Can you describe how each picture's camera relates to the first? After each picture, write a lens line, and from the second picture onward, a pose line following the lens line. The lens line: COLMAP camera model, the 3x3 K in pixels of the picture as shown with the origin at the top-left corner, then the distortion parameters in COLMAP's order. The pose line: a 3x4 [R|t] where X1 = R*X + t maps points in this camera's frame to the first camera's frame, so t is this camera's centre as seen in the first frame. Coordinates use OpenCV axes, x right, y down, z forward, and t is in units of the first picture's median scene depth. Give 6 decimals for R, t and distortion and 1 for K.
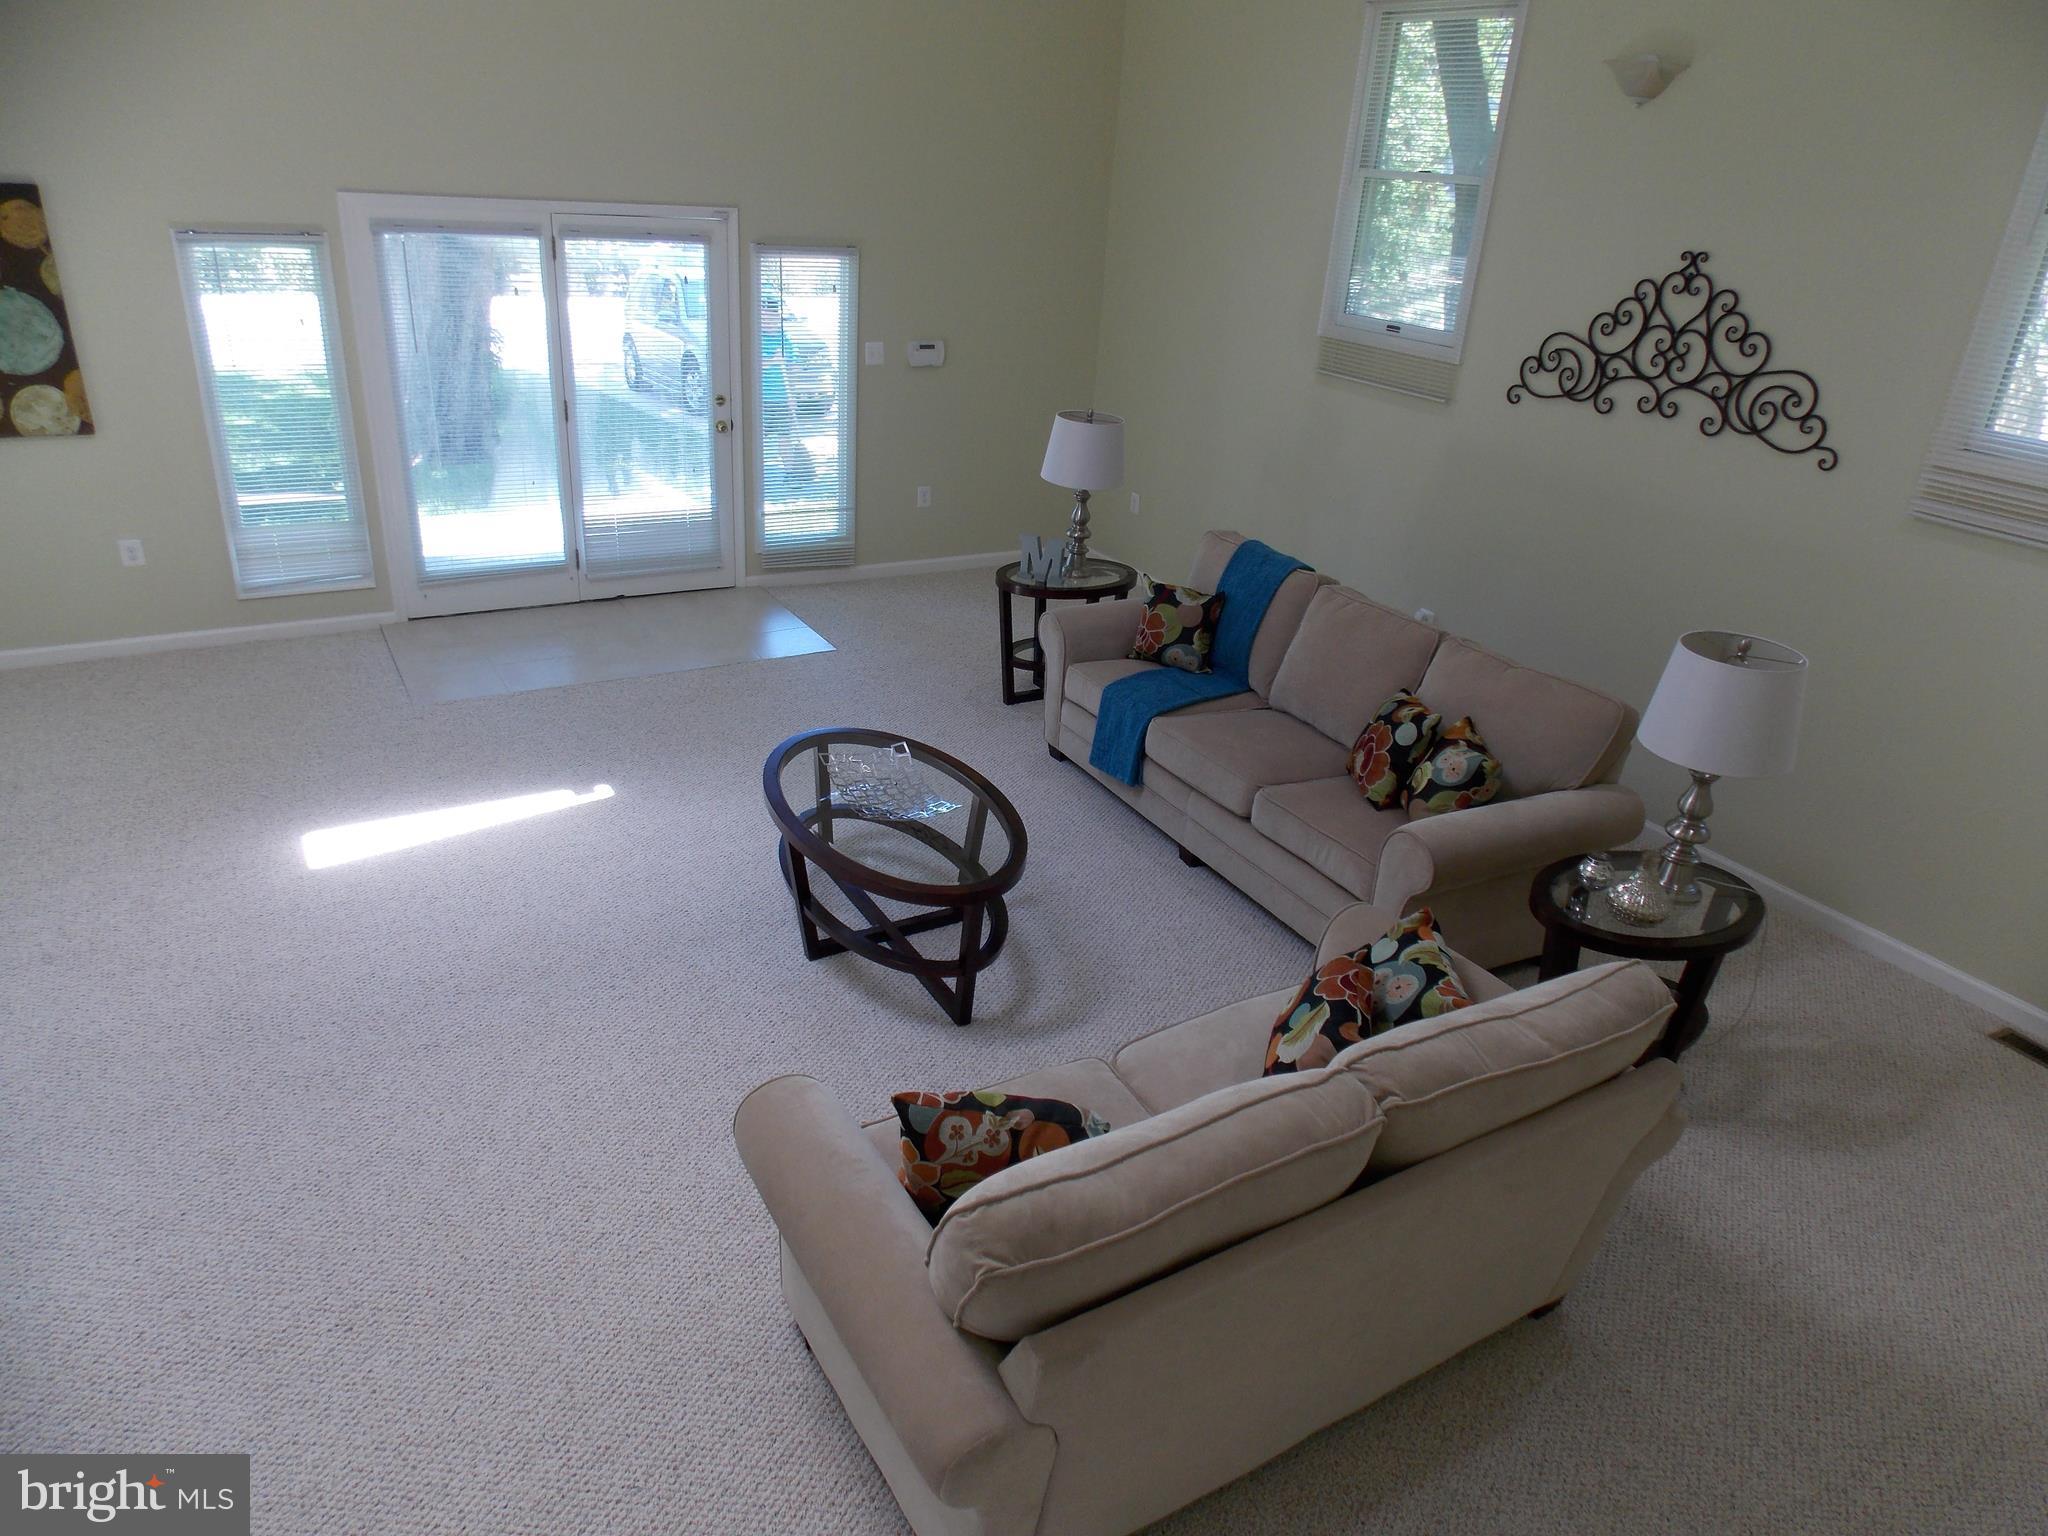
lens RADIAL K [[1357.4, 0, 1031.9], [0, 1357.4, 773.7], [0, 0, 1]] dist [-0.001535, -0.000300]
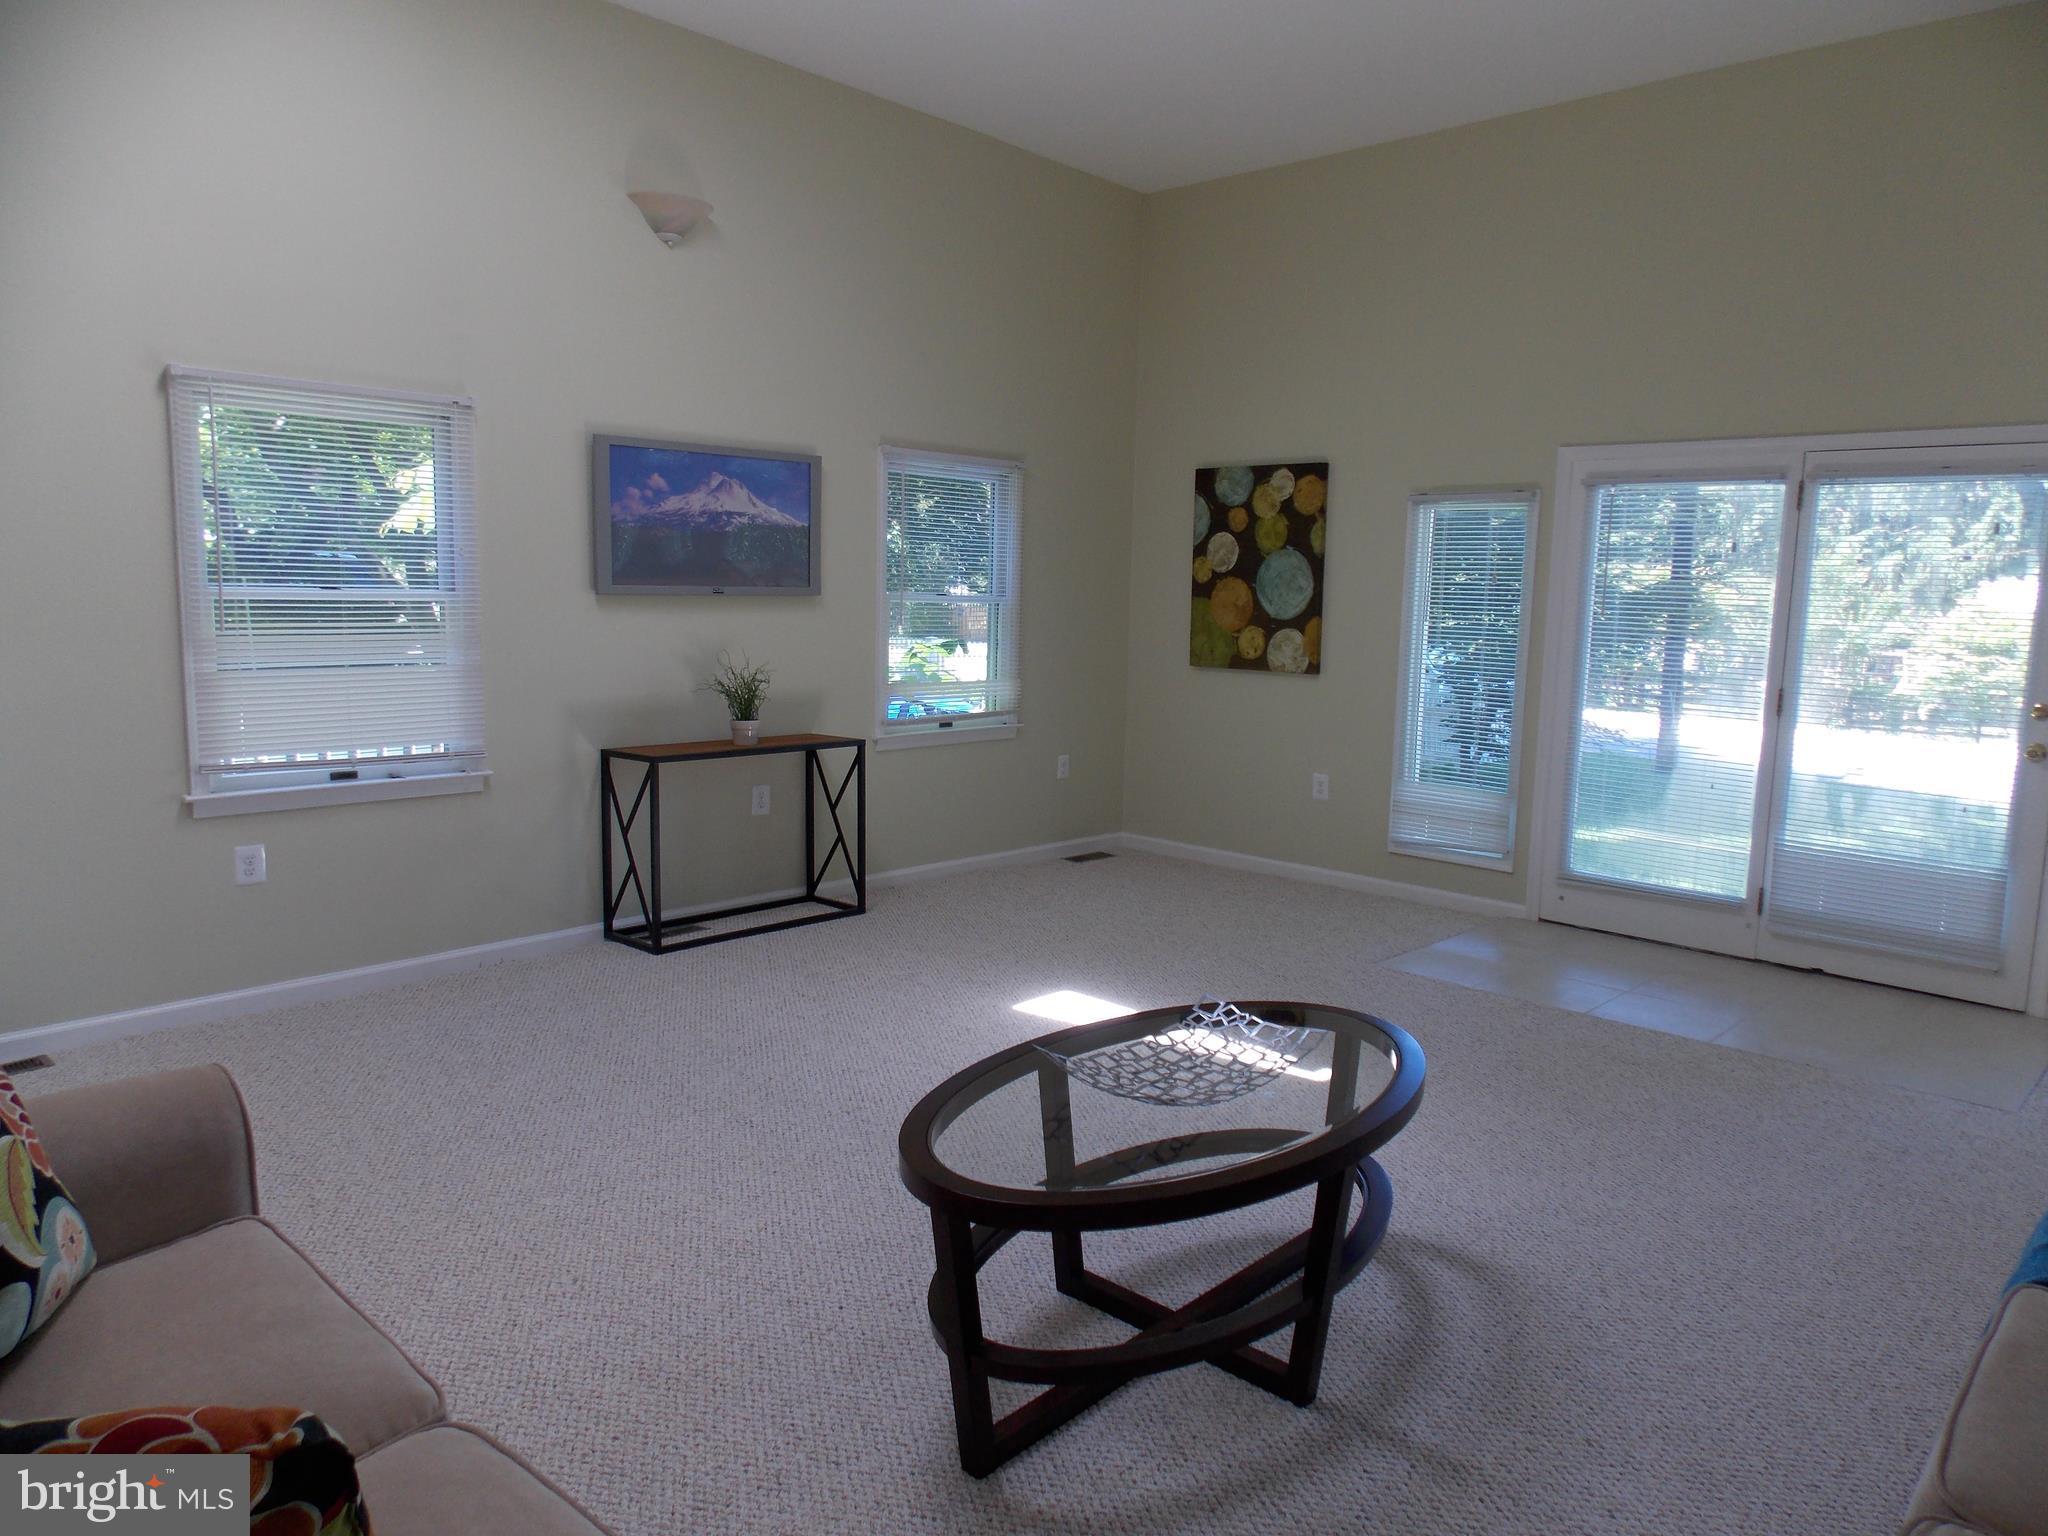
lens RADIAL K [[1357.4, 0, 1031.9], [0, 1357.4, 761.5], [0, 0, 1]] dist [-0.001535, -0.000300]
pose [[0.267833, 0.070407, -0.960889, 0.299268], [-0.409151, 0.911241, -0.047276, -0.037387], [0.872273, 0.405811, 0.272867, 0.502822]]
